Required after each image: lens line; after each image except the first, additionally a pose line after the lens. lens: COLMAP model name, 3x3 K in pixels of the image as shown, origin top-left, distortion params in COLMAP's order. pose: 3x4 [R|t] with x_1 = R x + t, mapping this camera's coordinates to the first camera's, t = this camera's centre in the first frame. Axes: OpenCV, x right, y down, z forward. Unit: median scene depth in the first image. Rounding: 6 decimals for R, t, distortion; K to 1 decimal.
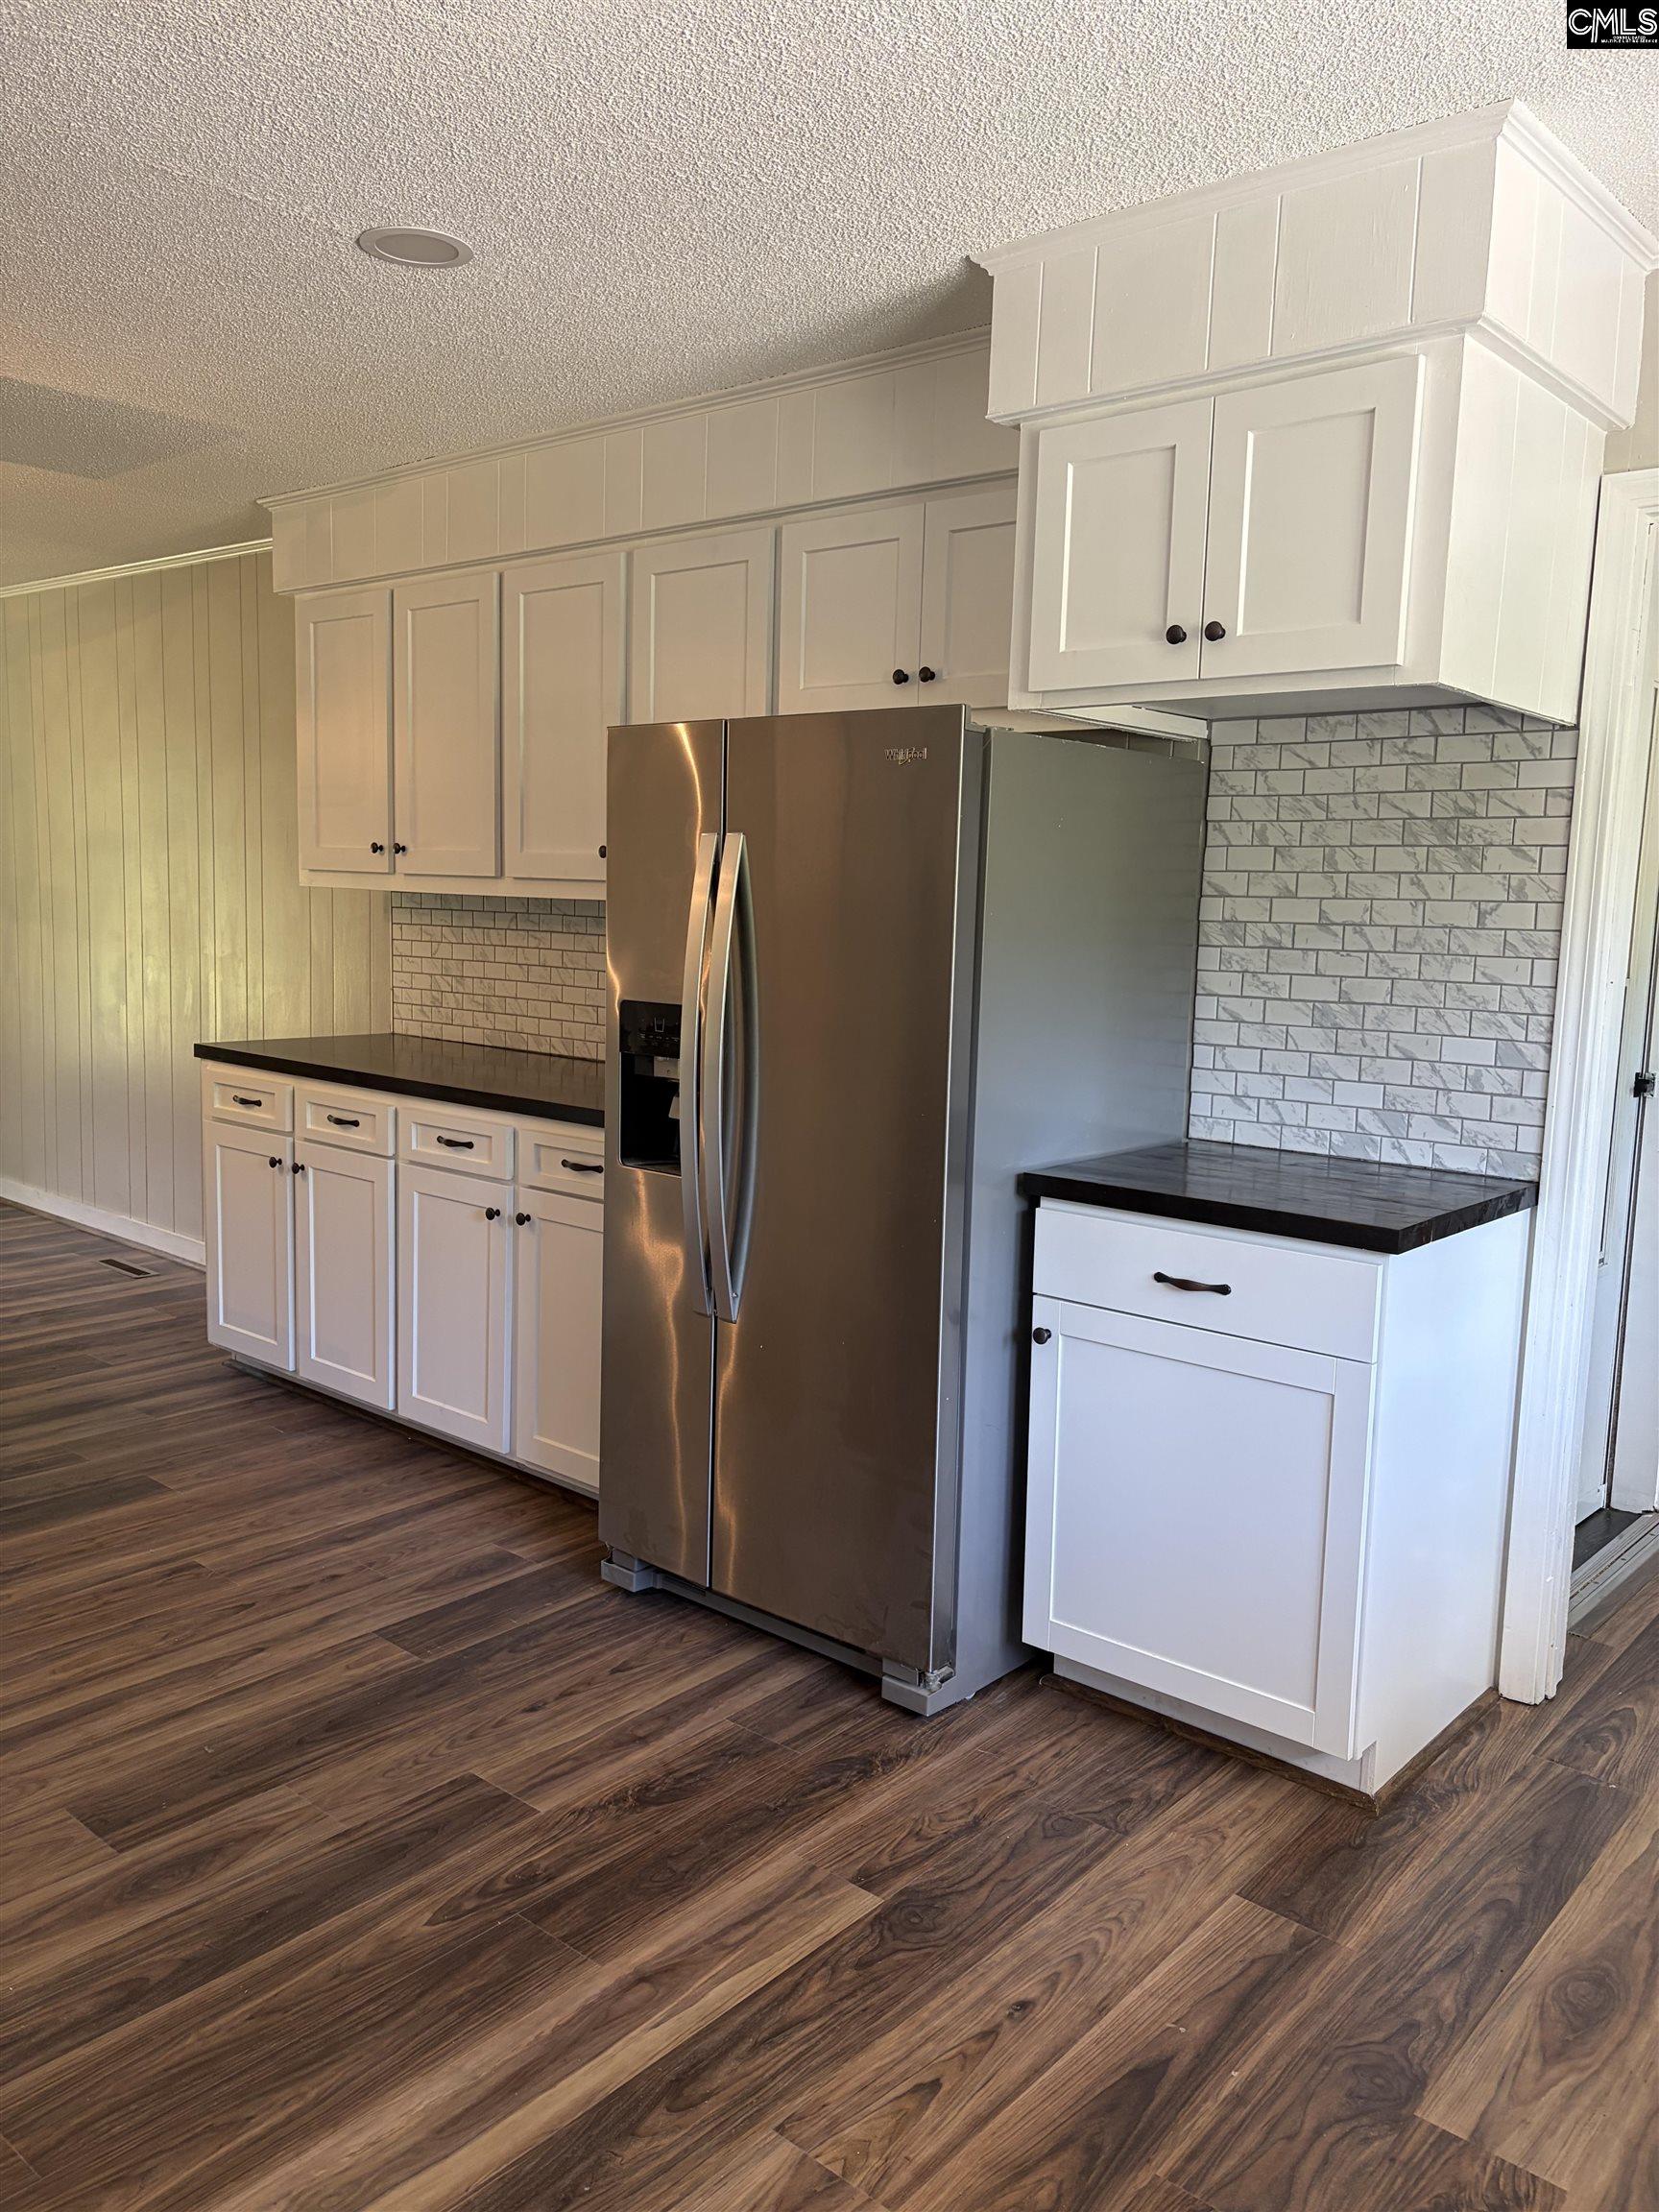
lens RADIAL K [[1668.2, 0, 836.2], [0, 1668.2, 1110.8], [0, 0, 1]] dist [0.037342, -0.037149]
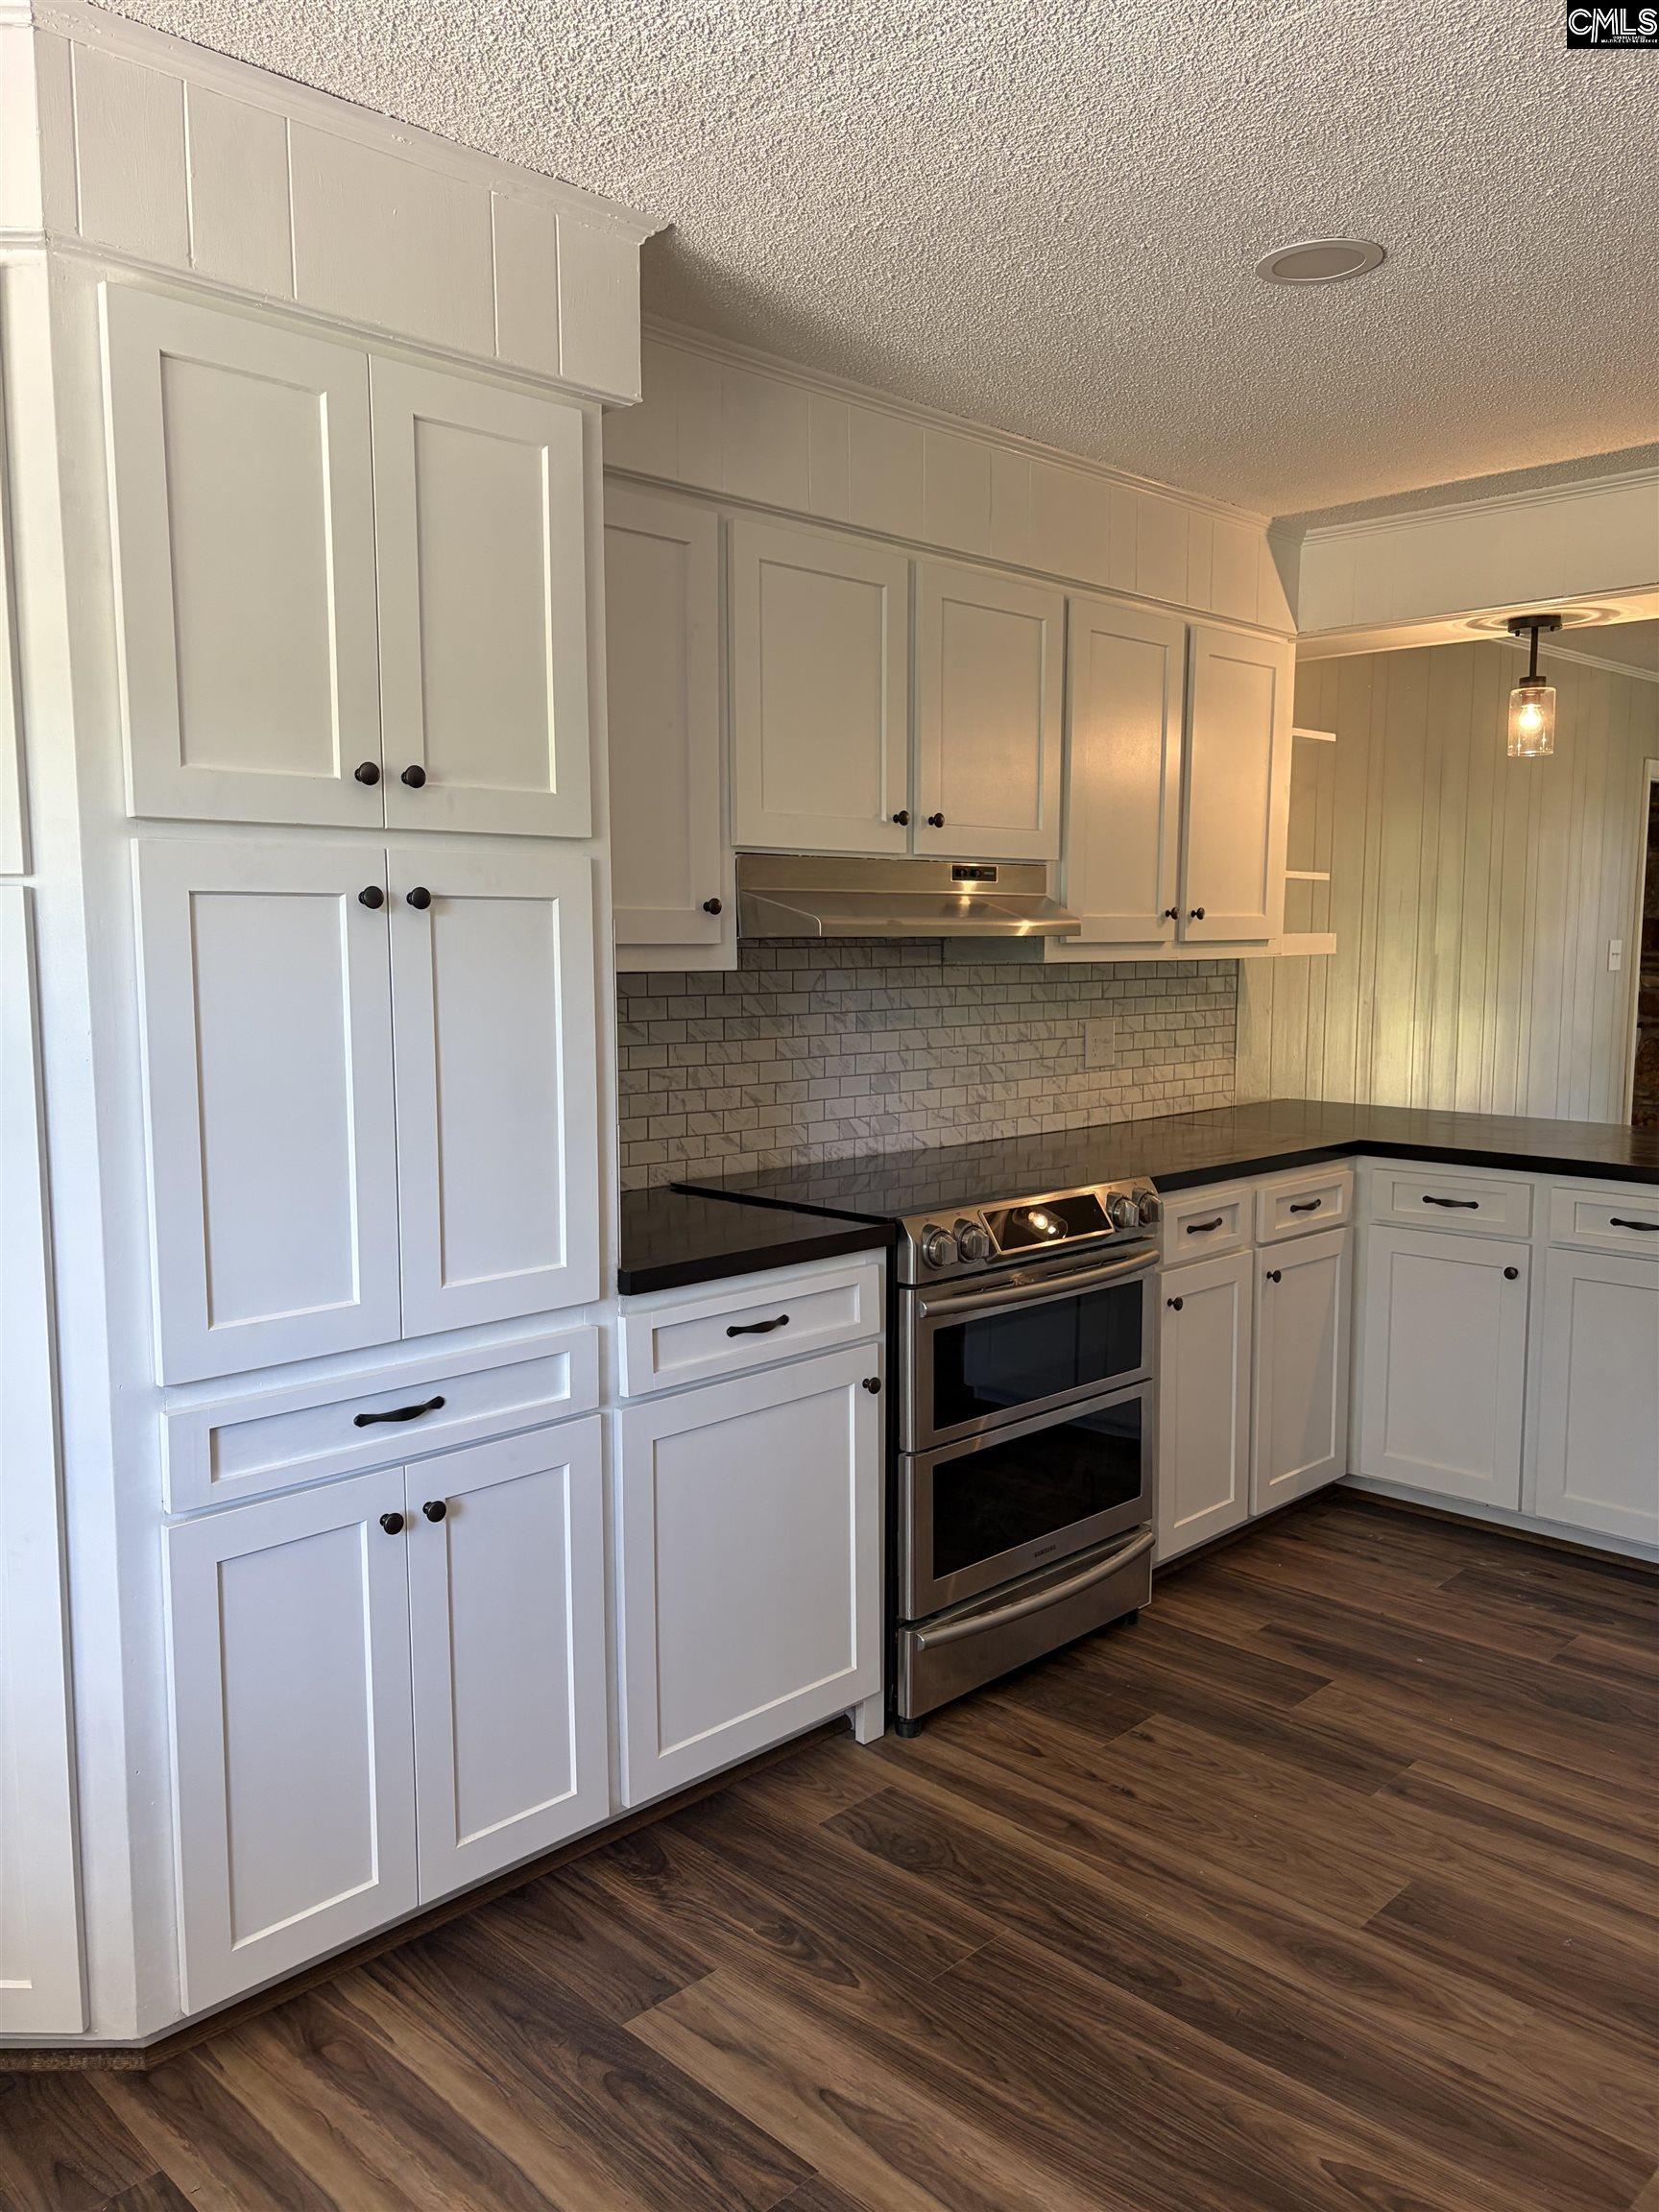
lens RADIAL K [[1668.2, 0, 836.2], [0, 1668.2, 1110.8], [0, 0, 1]] dist [0.037342, -0.037149]
pose [[-0.066956, 0.074703, -0.994955, 0.397688], [-0.130475, 0.987975, 0.082960, -0.059093], [0.989188, 0.135372, -0.056404, 0.488316]]
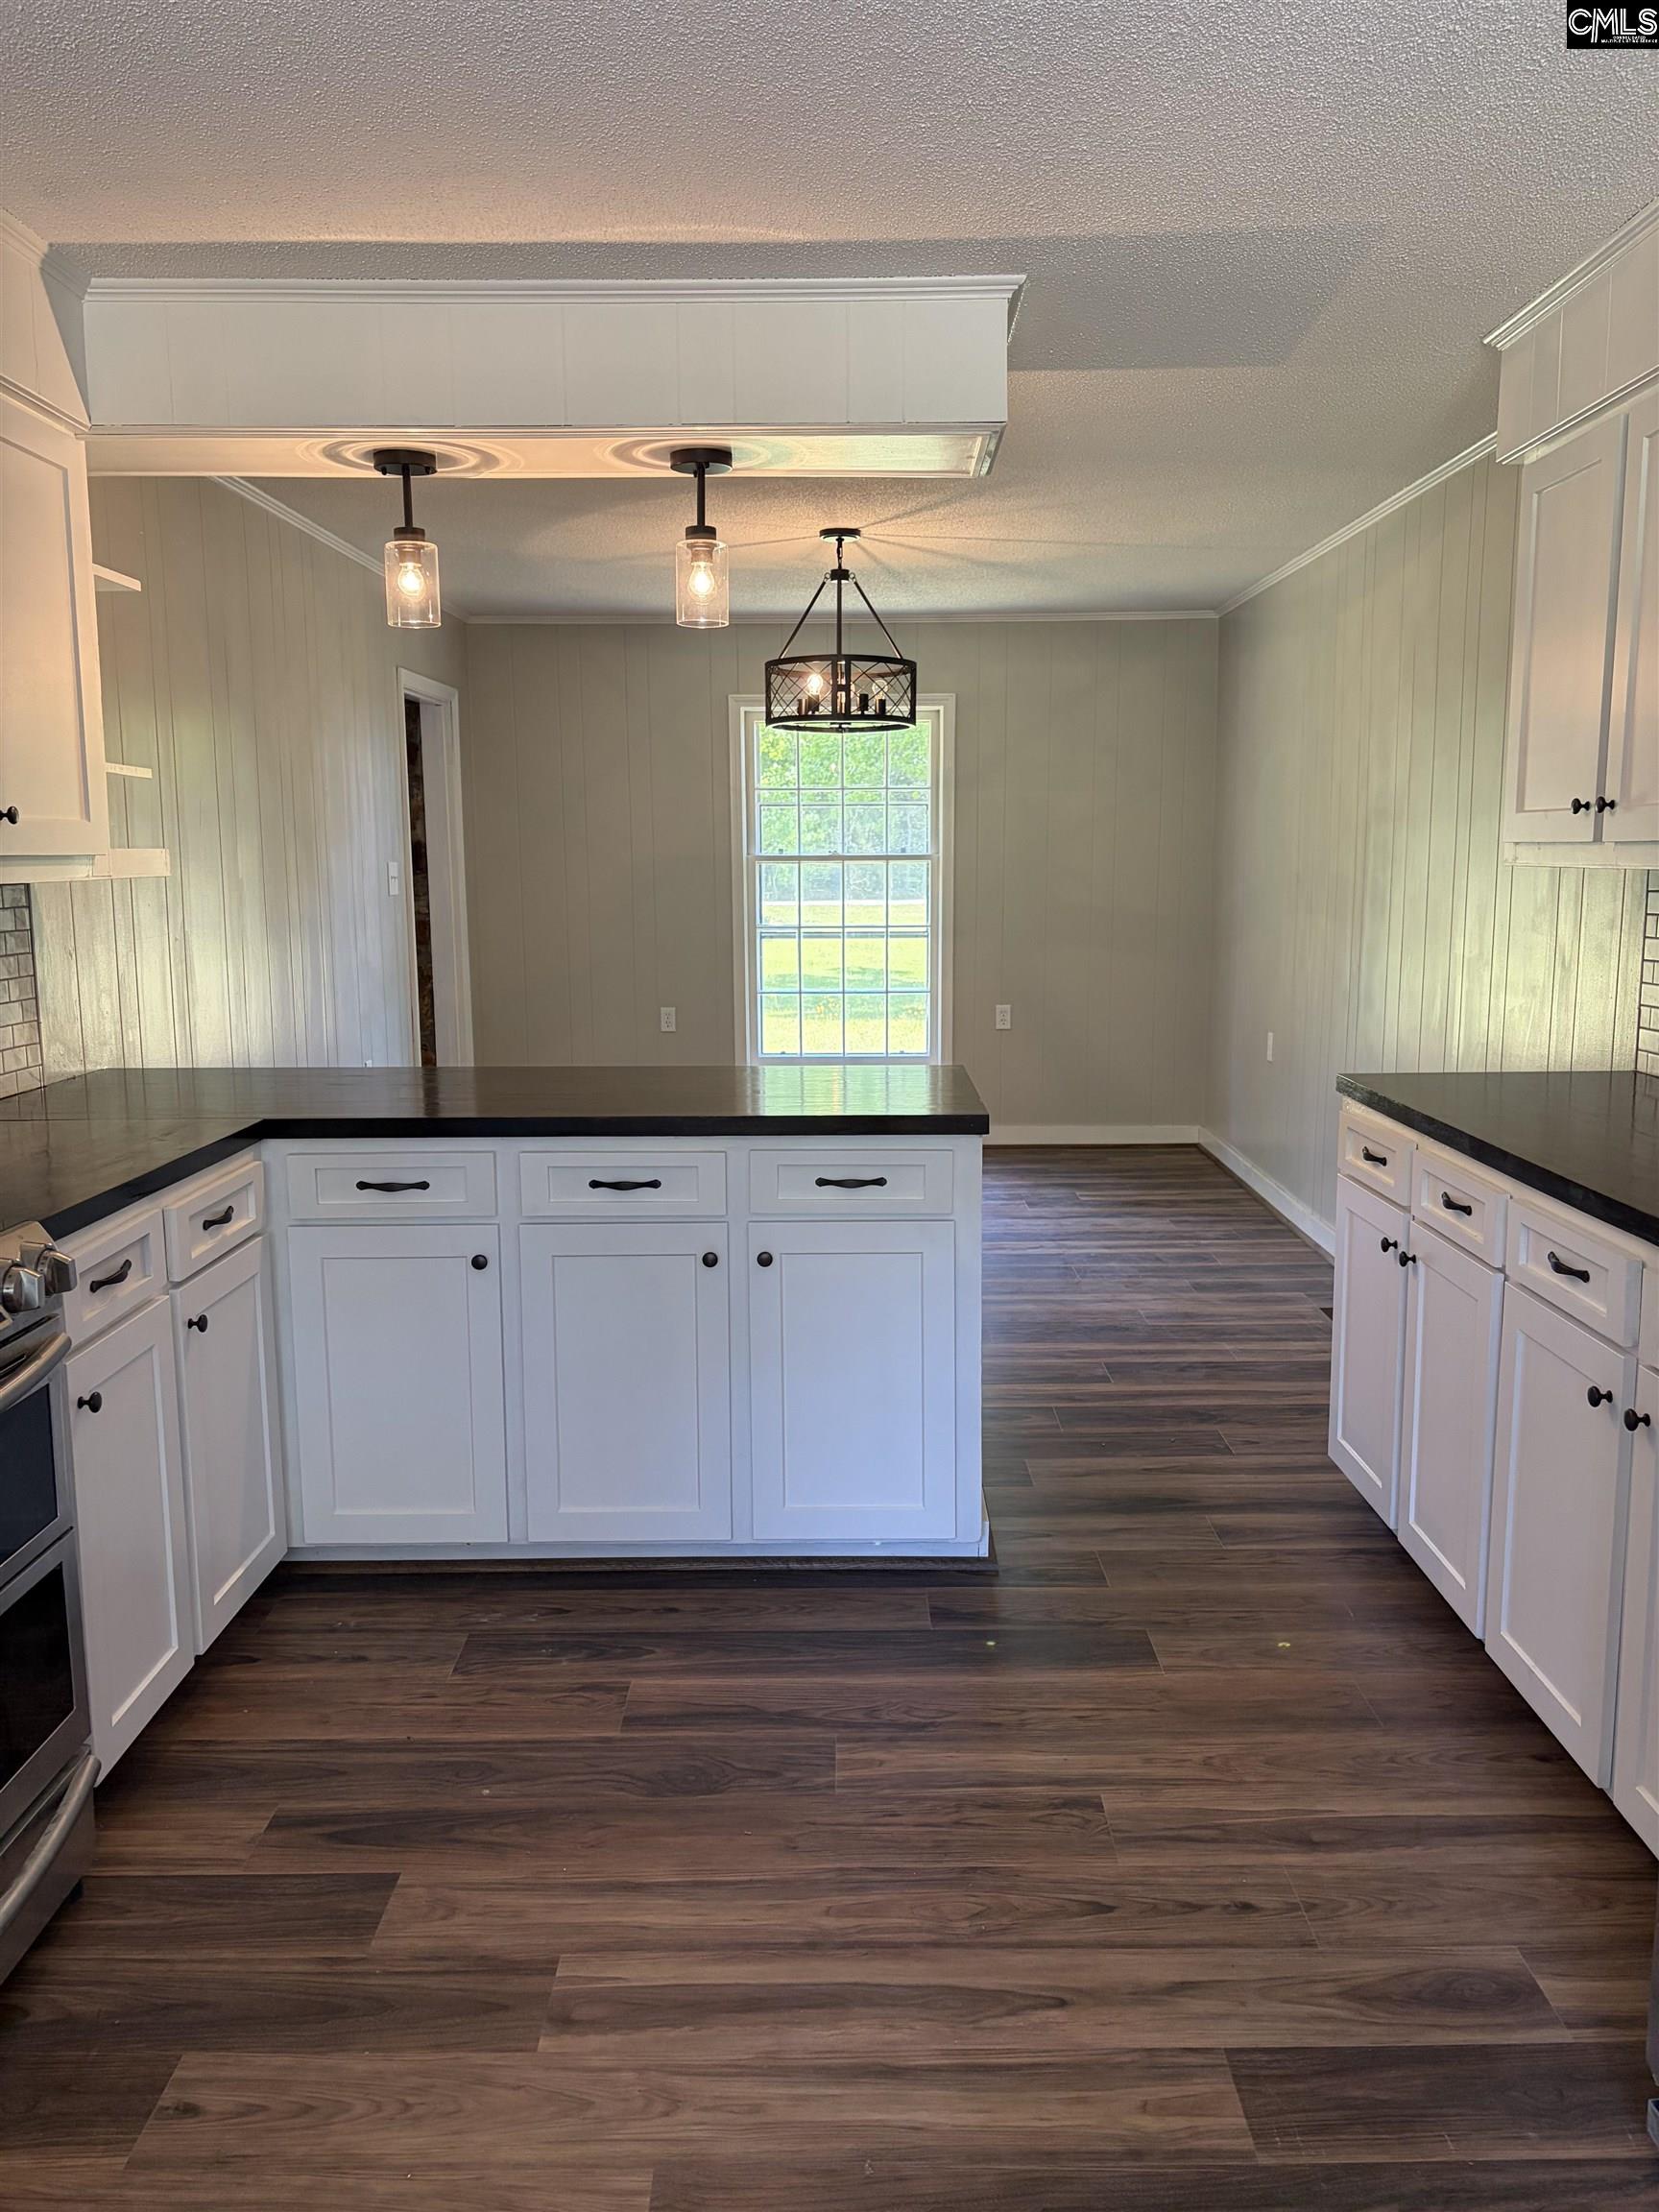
lens RADIAL K [[1668.2, 0, 836.2], [0, 1668.2, 1110.8], [0, 0, 1]] dist [0.037342, -0.037149]
pose [[0.651961, 0.077685, -0.754263, 0.072144], [-0.072081, 0.996583, 0.040339, -0.051406], [0.754819, 0.028069, 0.655332, 0.431151]]
